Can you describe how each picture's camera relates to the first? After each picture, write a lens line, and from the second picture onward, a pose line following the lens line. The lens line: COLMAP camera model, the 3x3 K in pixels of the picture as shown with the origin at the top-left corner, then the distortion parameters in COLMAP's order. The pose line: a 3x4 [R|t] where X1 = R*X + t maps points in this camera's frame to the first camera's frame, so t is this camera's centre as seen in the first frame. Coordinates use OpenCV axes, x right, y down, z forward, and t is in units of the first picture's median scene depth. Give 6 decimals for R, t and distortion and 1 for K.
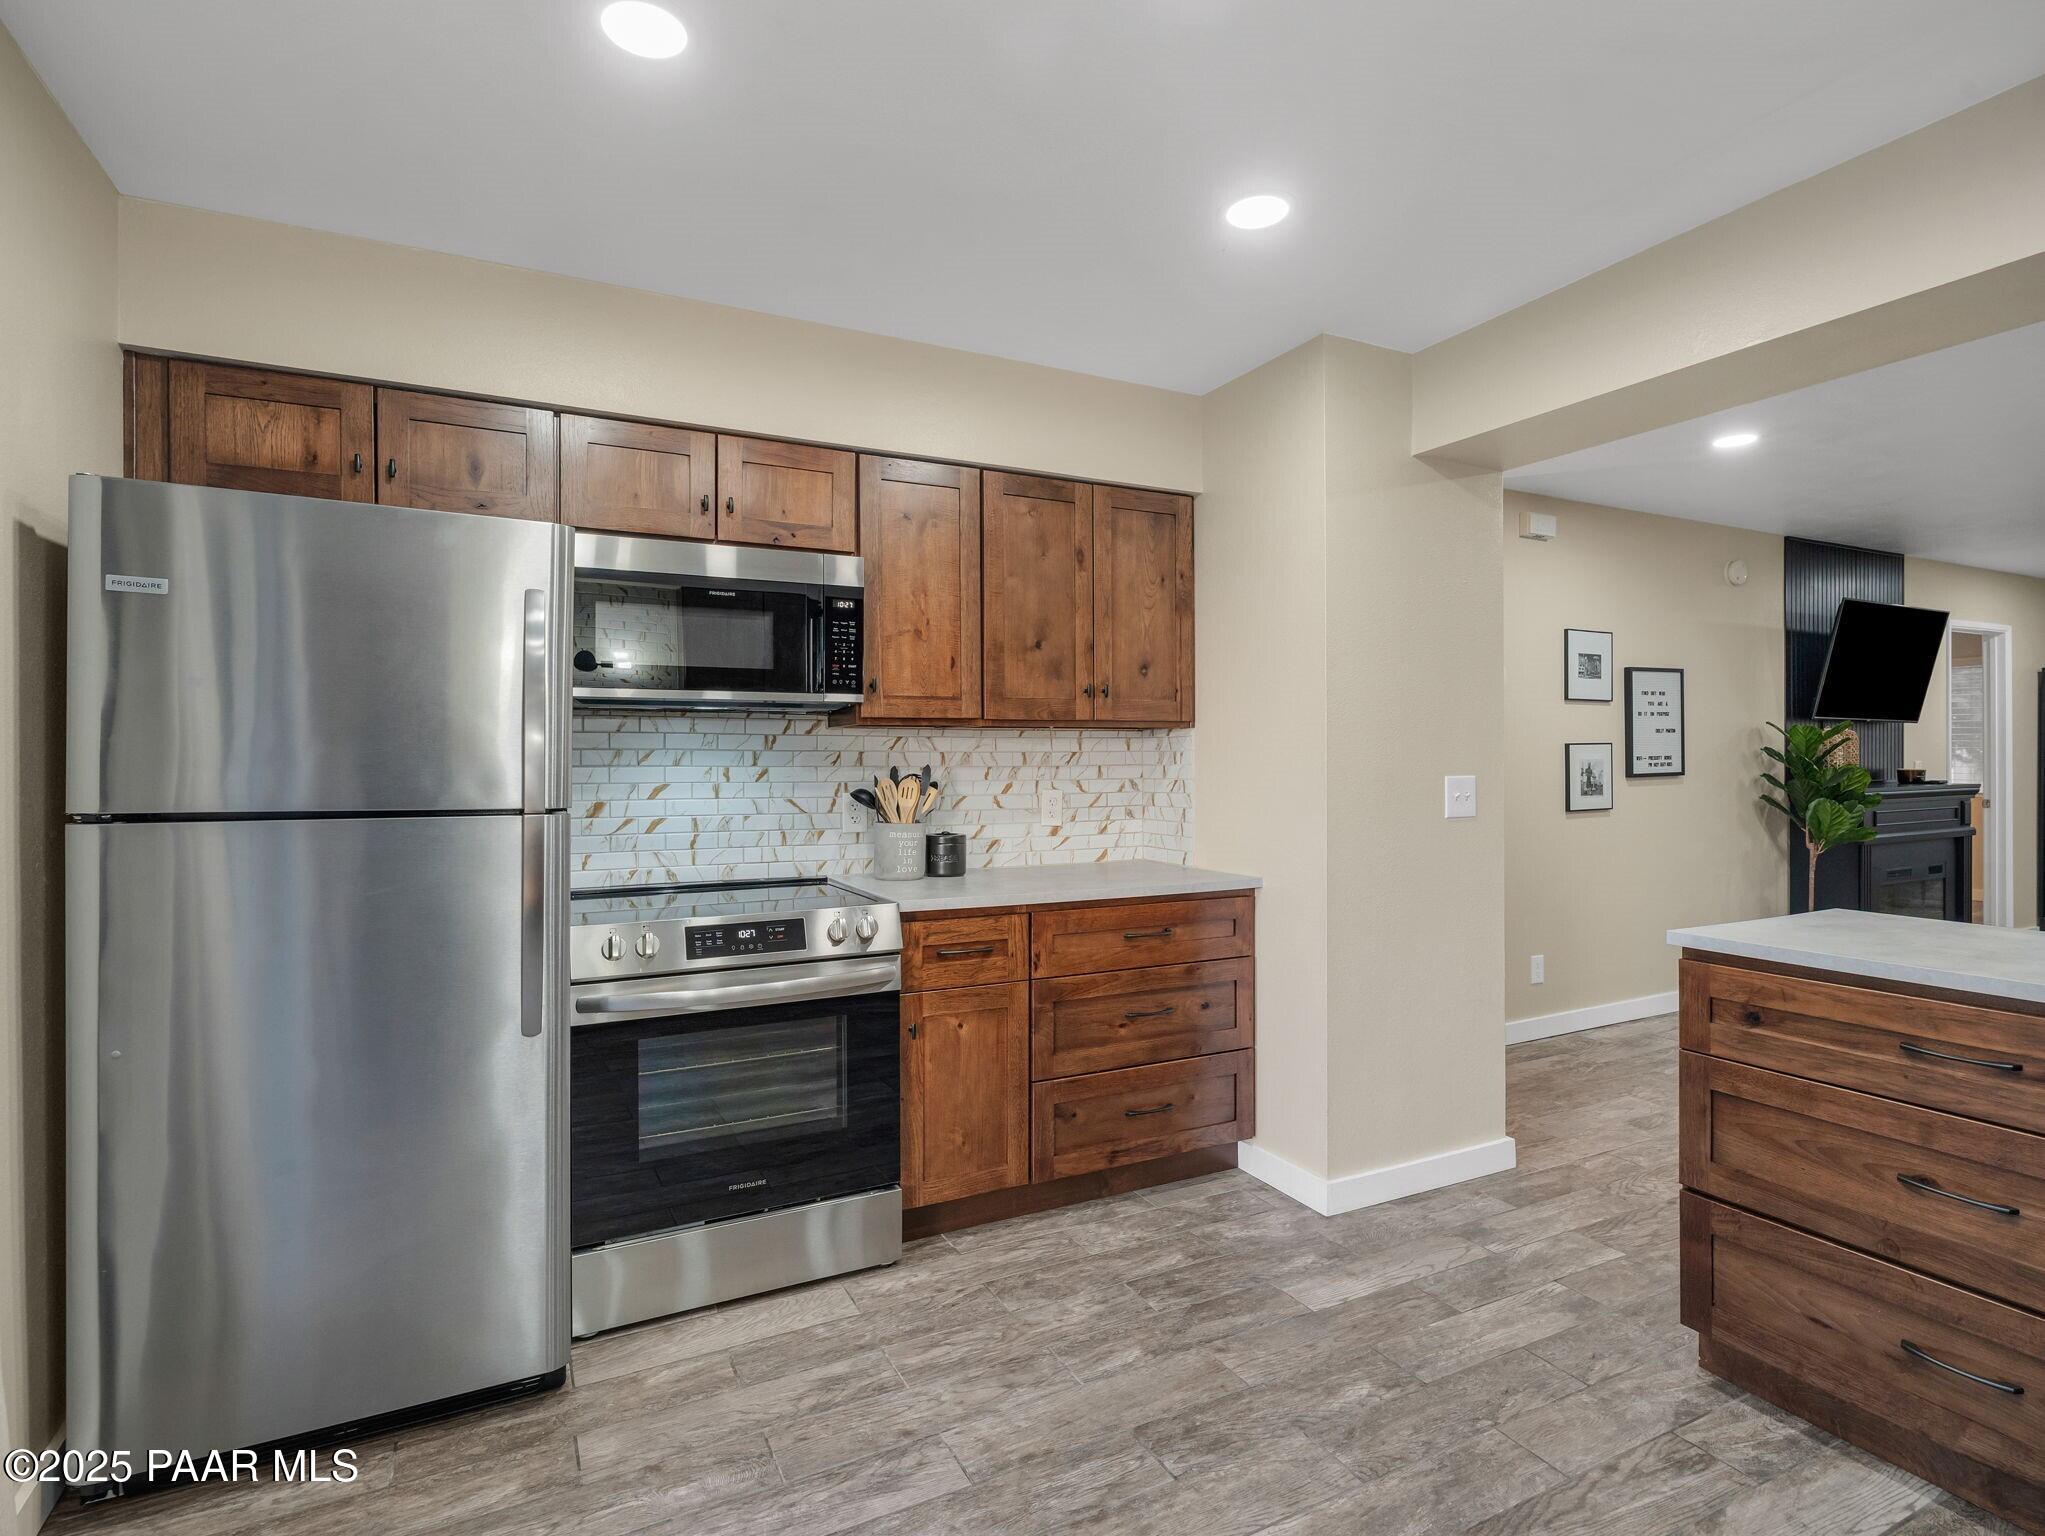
lens RADIAL K [[1050.2, 0, 1065.1], [0, 1050.2, 762.0], [0, 0, 1]] dist [-0.002514, -0.000077]
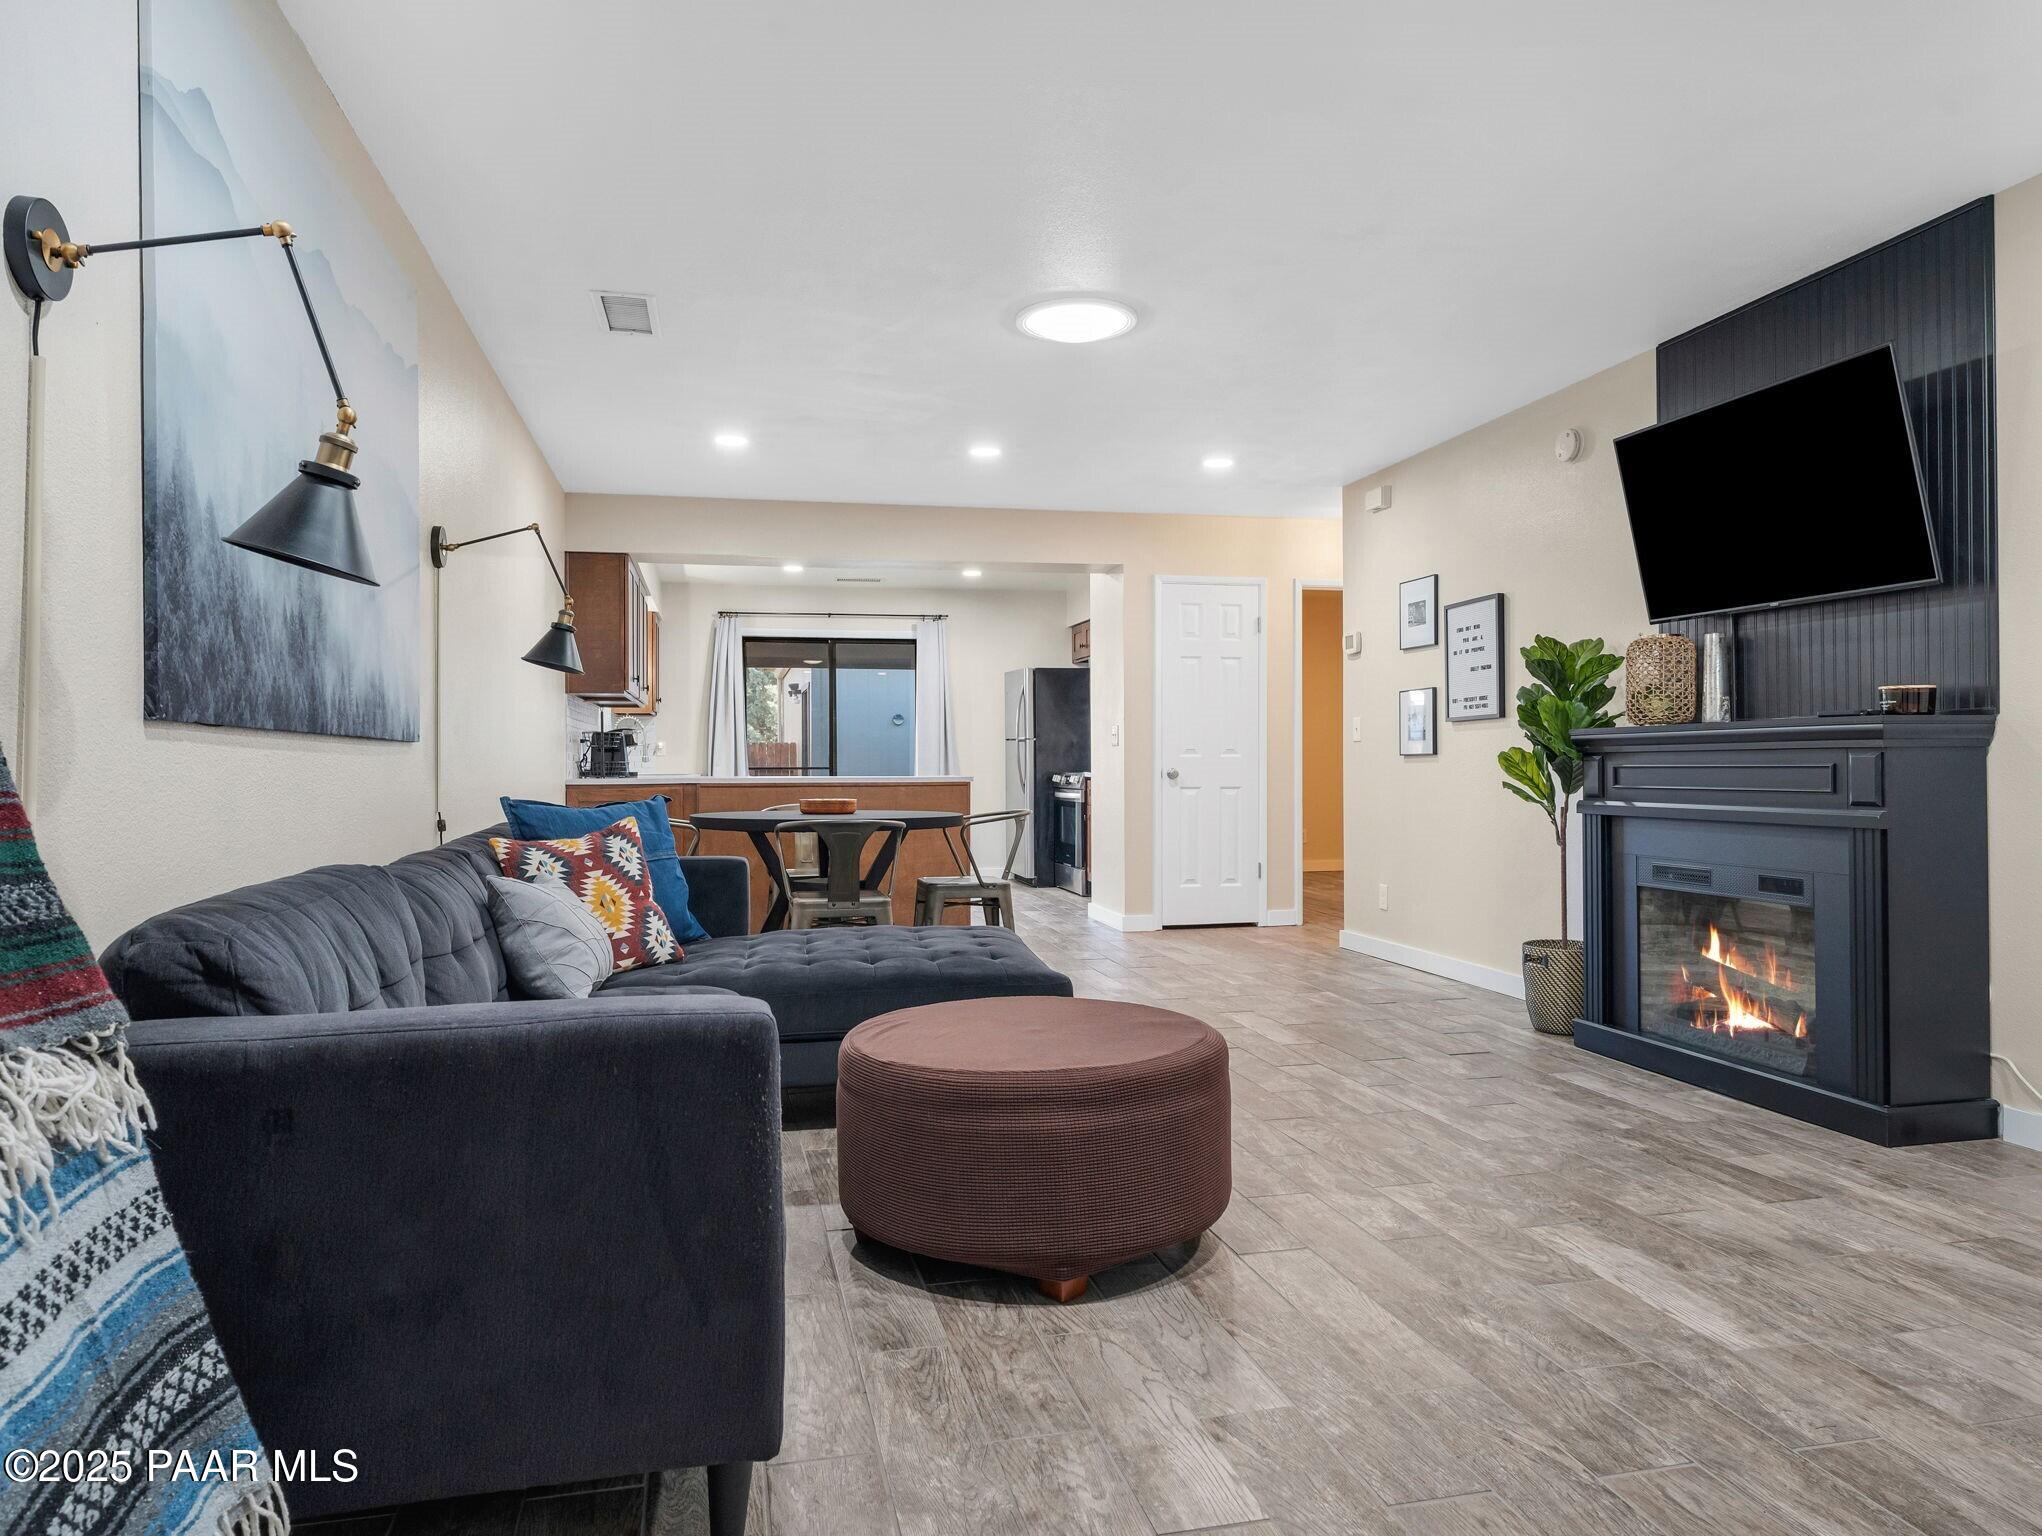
lens RADIAL K [[1237.1, 0, 1021.0], [0, 1237.1, 768.0], [0, 0, 1]] dist [-0.001167, 0.001492]
pose [[-0.250081, 0.012490, -0.968144, 2.850895], [0.001101, 0.999920, 0.012616, 0.069827], [0.968224, 0.002089, -0.250075, 1.498698]]
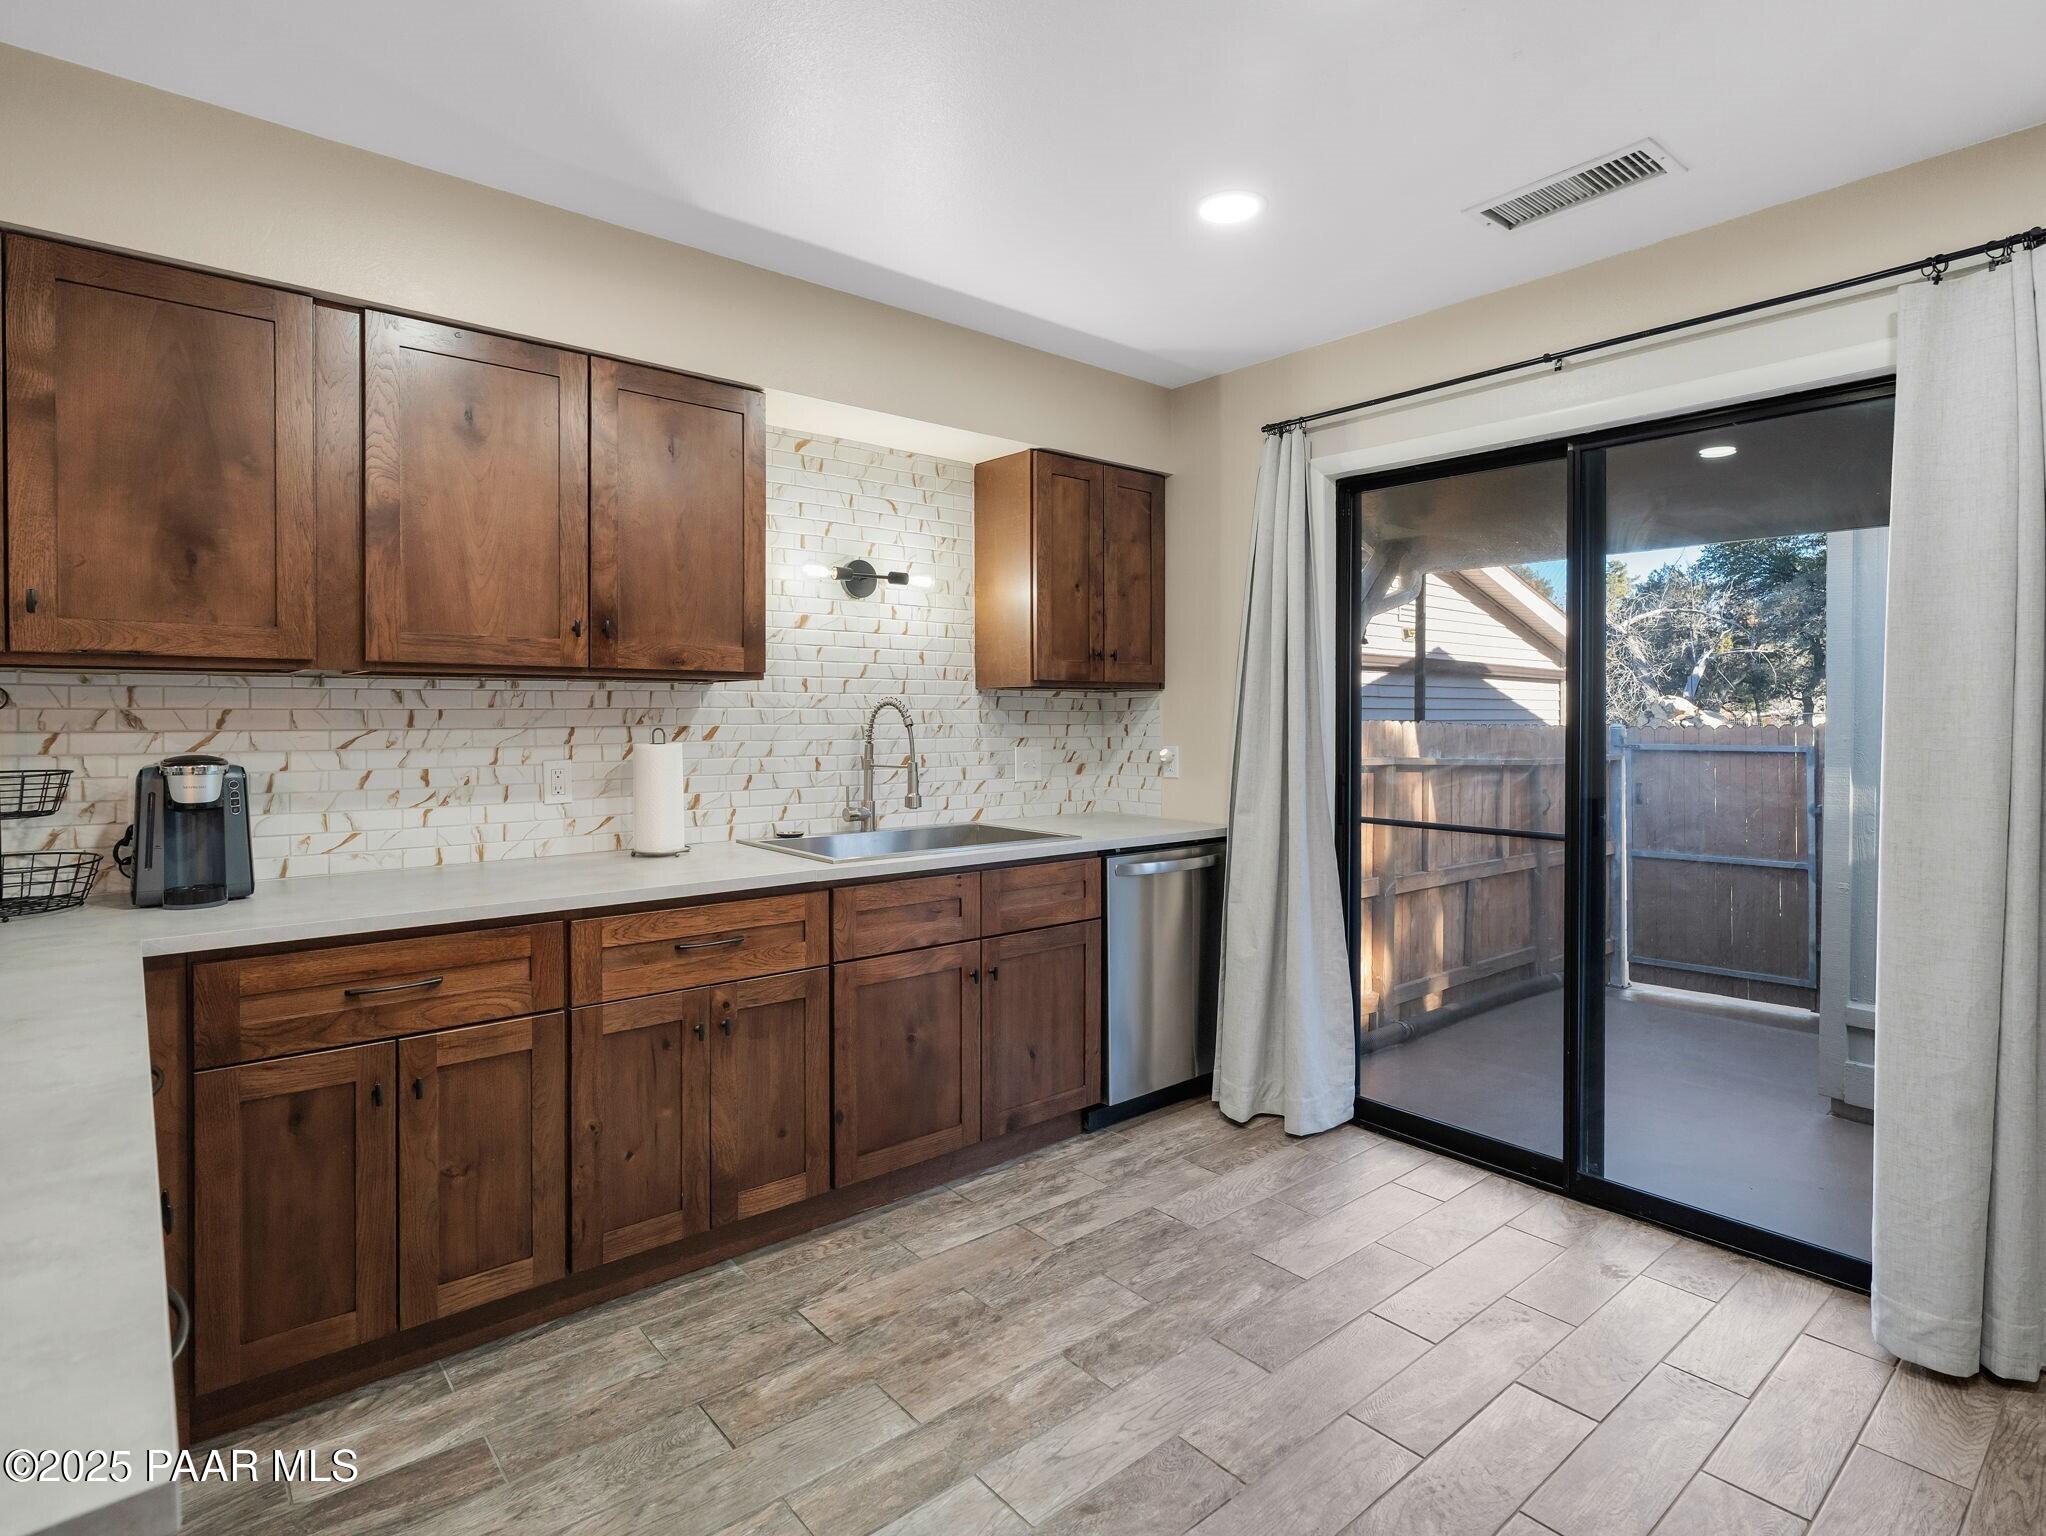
lens RADIAL K [[1073.3, 0, 1065.0], [0, 1073.3, 724.3], [0, 0, 1]] dist [-0.004732, 0.000684]
pose [[-0.969914, 0.004489, -0.243405, 0.354160], [0.000601, 0.999871, 0.016046, -0.008538], [0.243445, 0.015417, -0.969792, 0.951045]]
